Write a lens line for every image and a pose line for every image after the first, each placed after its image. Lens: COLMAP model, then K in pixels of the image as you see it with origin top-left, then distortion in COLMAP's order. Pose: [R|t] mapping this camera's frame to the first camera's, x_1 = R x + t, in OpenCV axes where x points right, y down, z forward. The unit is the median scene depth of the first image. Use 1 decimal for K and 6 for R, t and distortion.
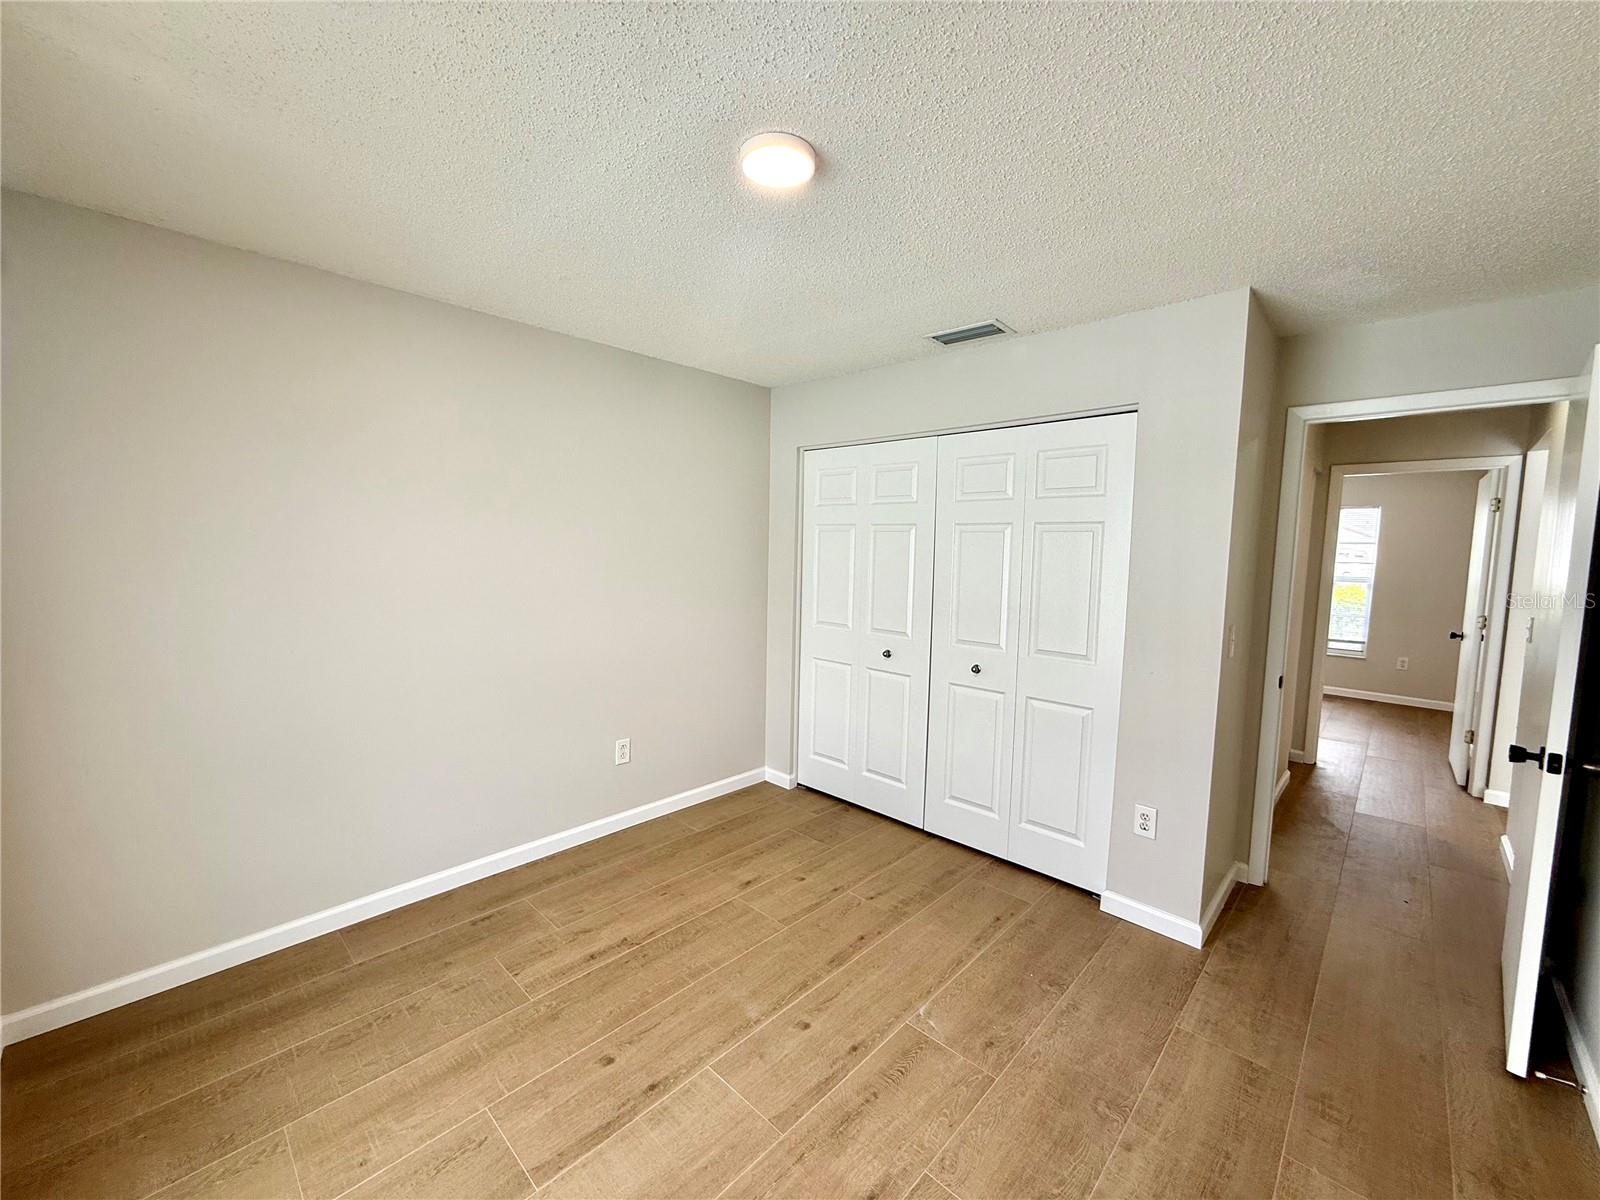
lens RADIAL K [[638.6, 0, 791.6], [0, 638.6, 600.2], [0, 0, 1]] dist [-0.000236, 0.000479]
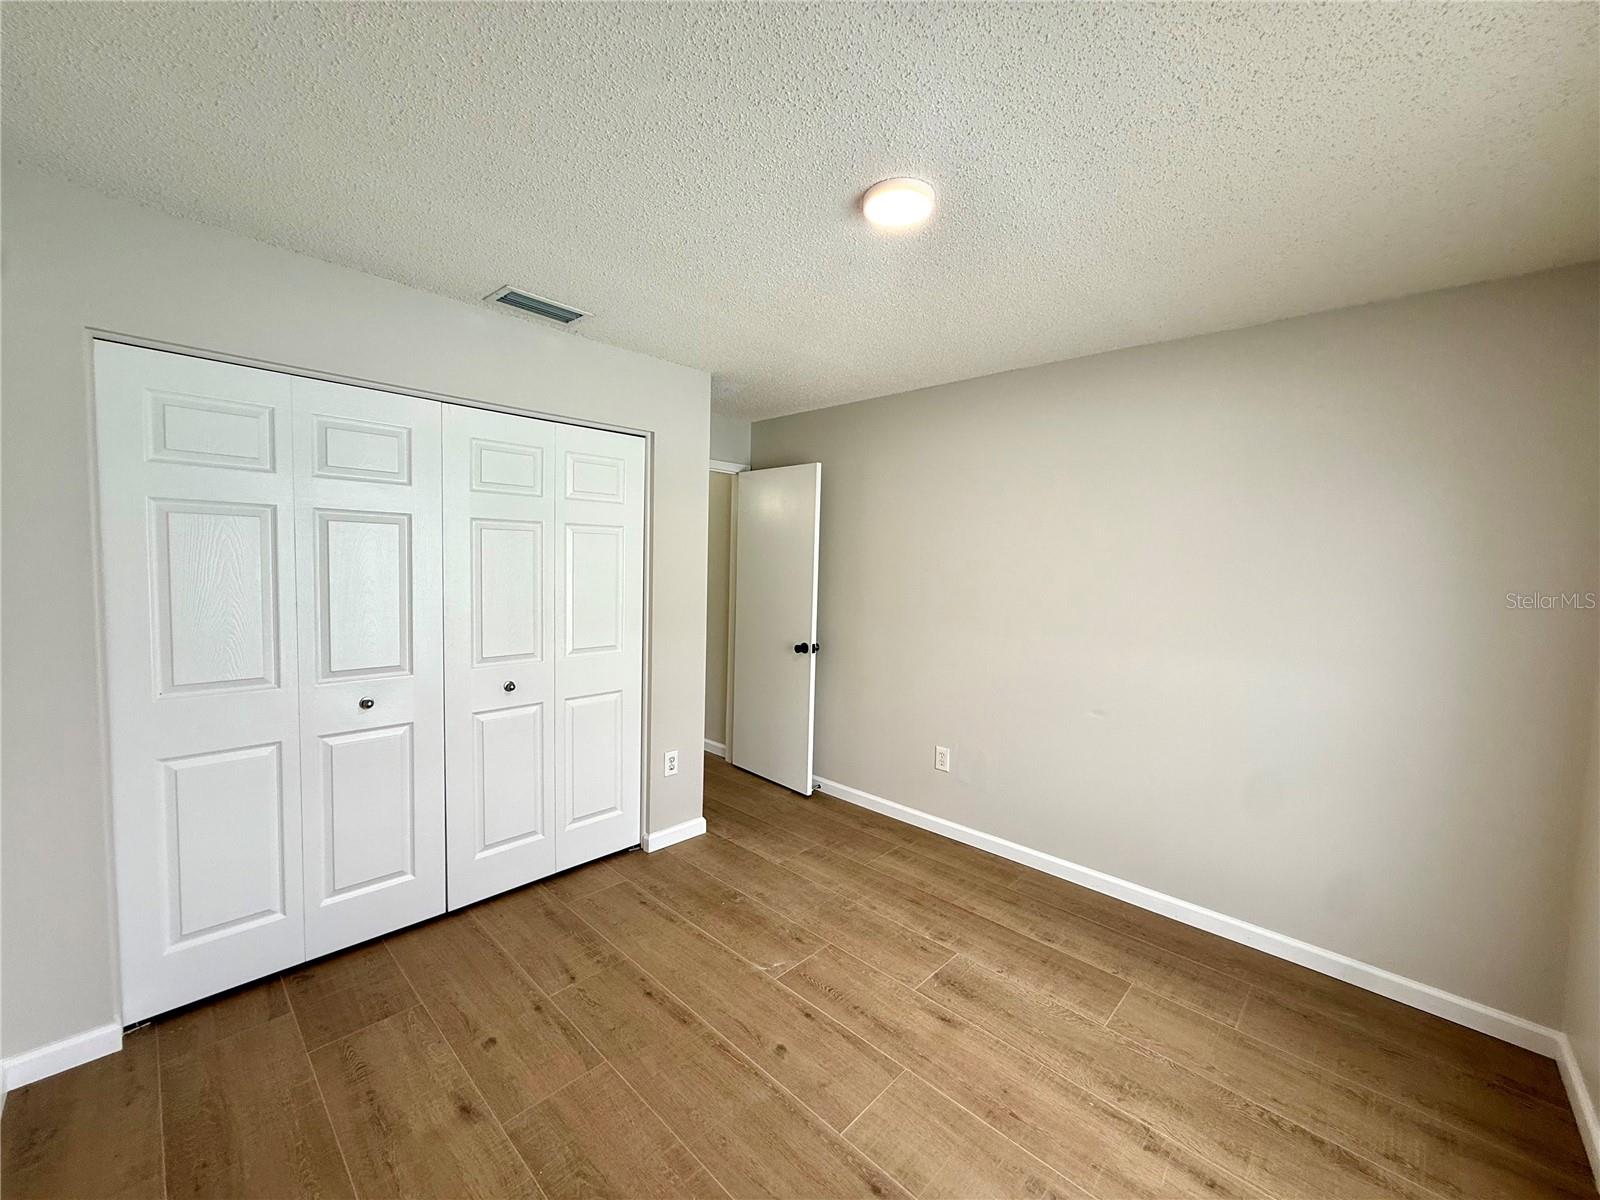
lens RADIAL K [[638.6, 0, 791.6], [0, 638.6, 600.2], [0, 0, 1]] dist [-0.000236, 0.000479]
pose [[-0.001502, -0.087931, 0.996125, -0.773657], [0.058841, 0.994393, 0.087867, -0.086561], [-0.998266, 0.058745, 0.003681, 0.817111]]
